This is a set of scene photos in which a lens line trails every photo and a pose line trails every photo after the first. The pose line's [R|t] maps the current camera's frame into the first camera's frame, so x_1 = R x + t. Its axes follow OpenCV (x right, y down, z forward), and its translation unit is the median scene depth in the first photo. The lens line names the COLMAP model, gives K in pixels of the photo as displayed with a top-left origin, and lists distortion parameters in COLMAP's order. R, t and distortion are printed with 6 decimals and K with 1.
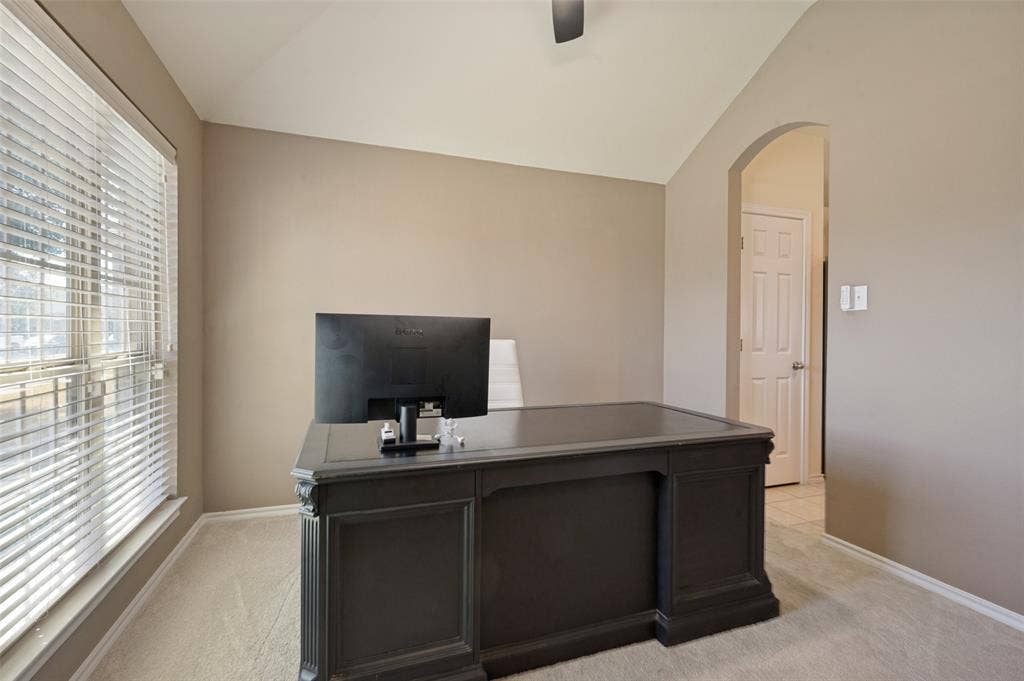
lens RADIAL K [[453.2, 0, 511.3], [0, 453.2, 335.9], [0, 0, 1]] dist [-0.000128, 0.000128]
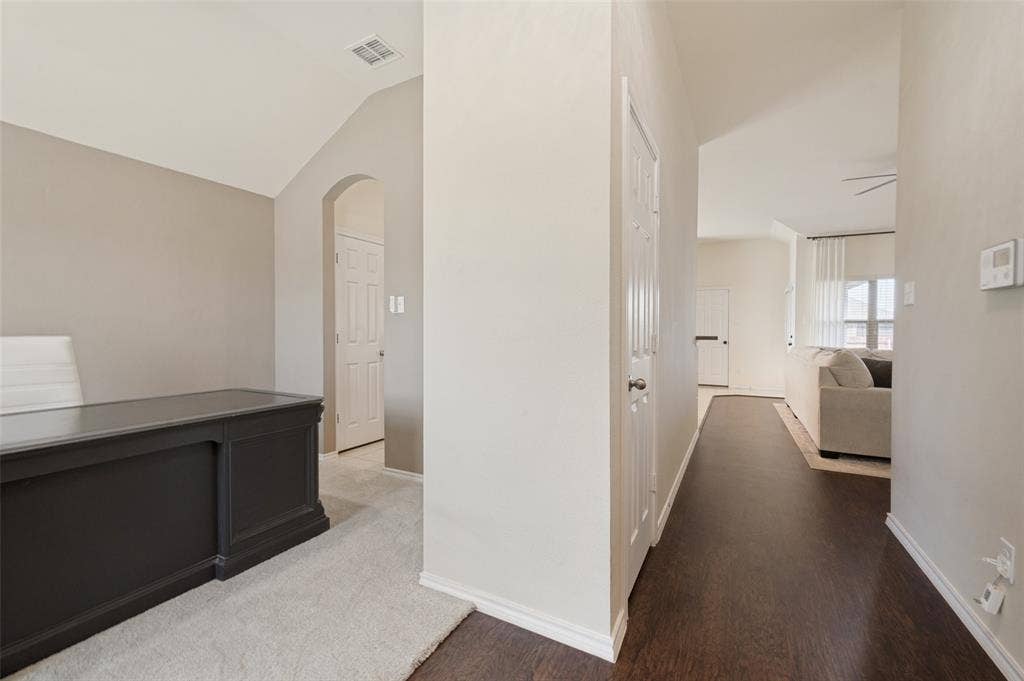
lens RADIAL K [[413.0, 0, 514.1], [0, 413.0, 336.6], [0, 0, 1]] dist [0.001017, 0.000162]
pose [[0.739072, -0.014453, 0.673472, 0.128762], [0.011010, 0.999895, 0.009377, 0.013807], [-0.673537, 0.000485, 0.739154, -0.263698]]
